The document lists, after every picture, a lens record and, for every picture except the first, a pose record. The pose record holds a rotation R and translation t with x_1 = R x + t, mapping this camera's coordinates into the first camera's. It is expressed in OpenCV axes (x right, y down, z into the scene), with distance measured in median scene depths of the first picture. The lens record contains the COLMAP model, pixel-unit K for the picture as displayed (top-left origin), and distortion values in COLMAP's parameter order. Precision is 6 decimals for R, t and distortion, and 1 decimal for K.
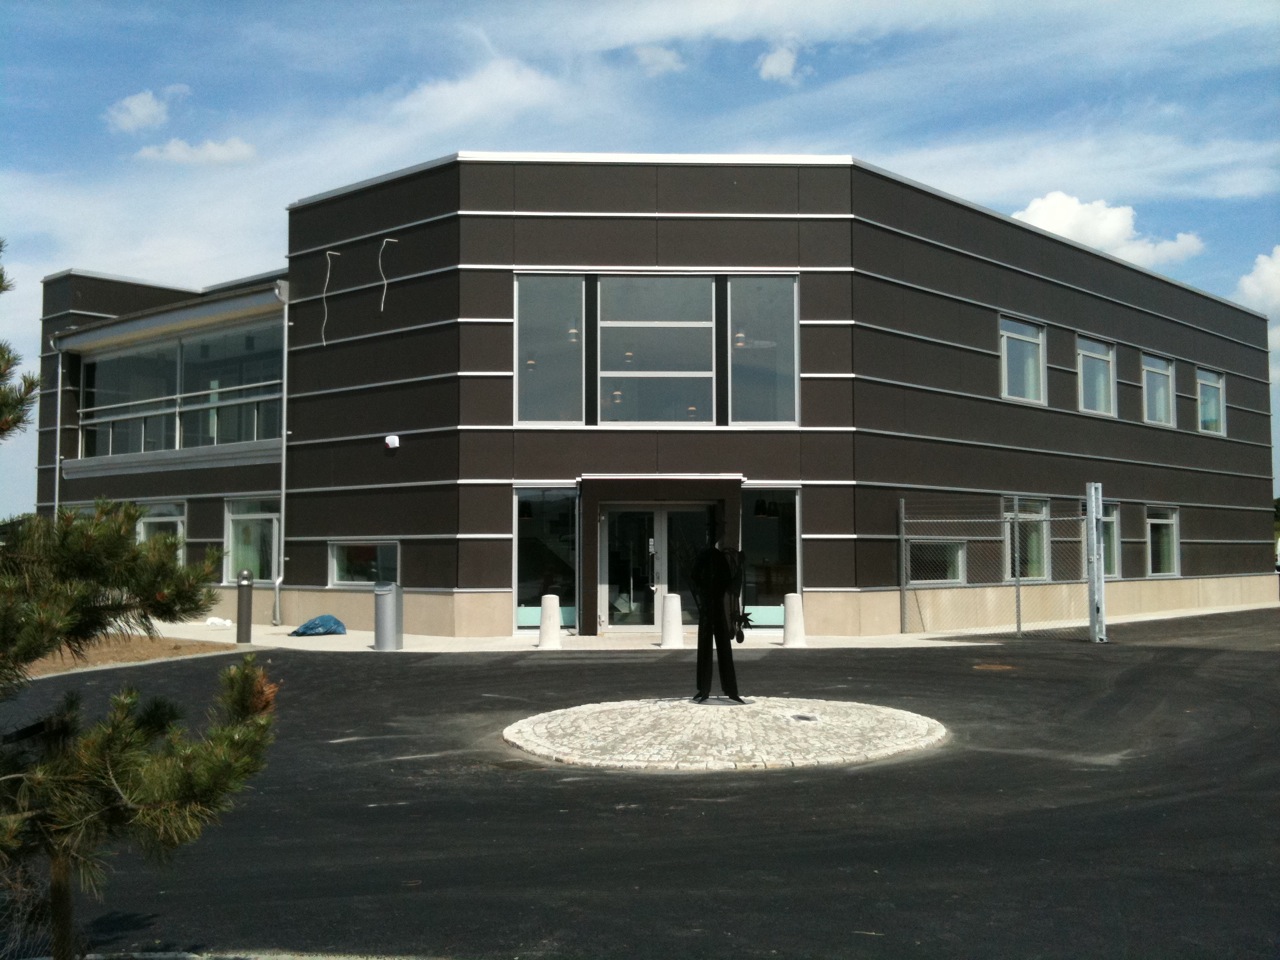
lens RADIAL K [[1322.6, 0, 640.0], [0, 1322.6, 480.0], [0, 0, 1]] dist [-0.141711, 0.001459]
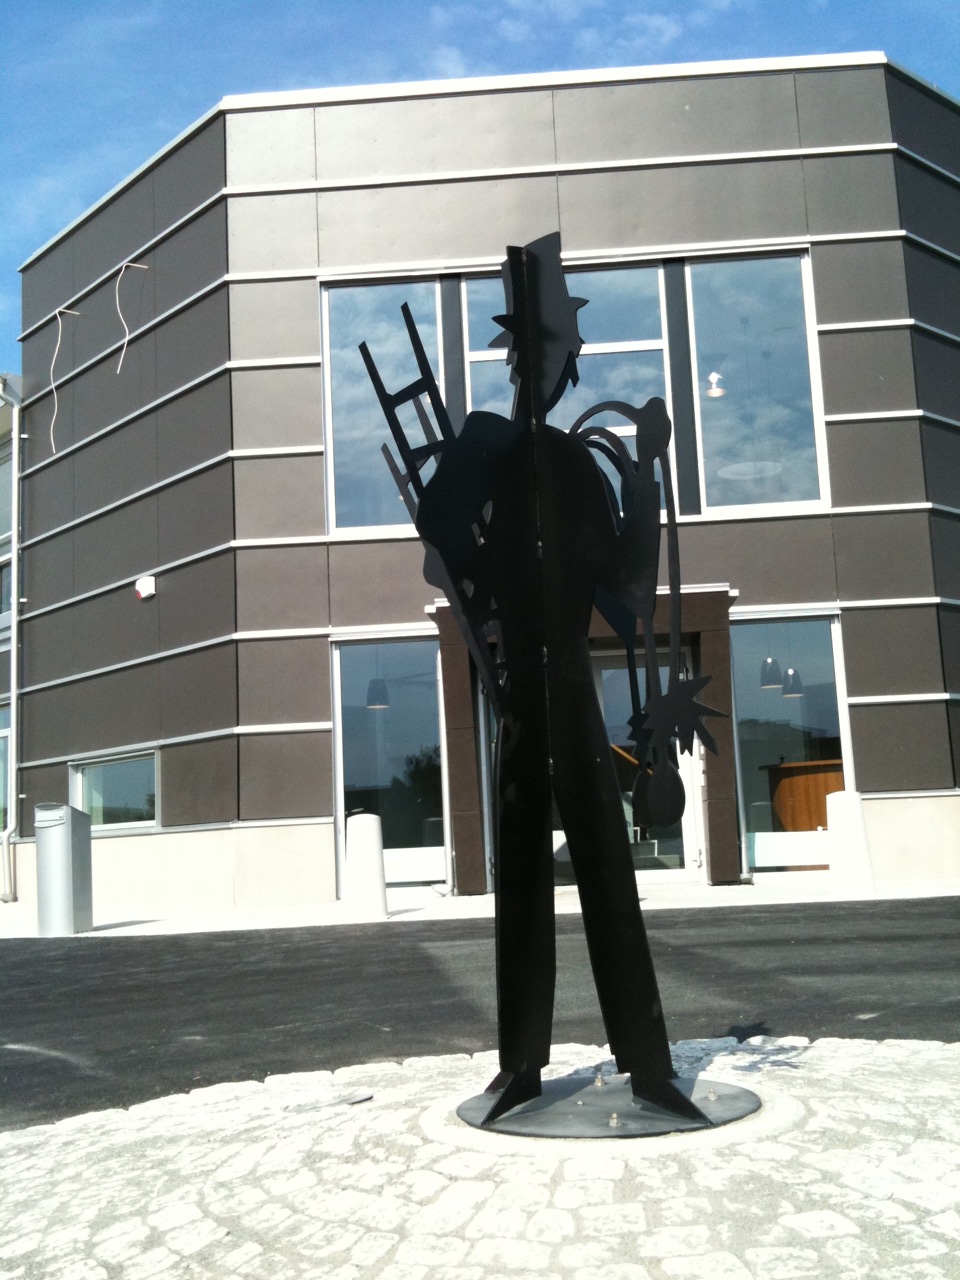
lens RADIAL K [[1326.8, 0, 480.0], [0, 1326.8, 640.0], [0, 0, 1]] dist [0.009096, -0.002065]
pose [[0.990132, -0.061614, -0.125867, 0.041186], [0.050040, 0.994395, -0.093138, 0.061406], [0.130900, 0.085920, 0.987665, 0.428867]]
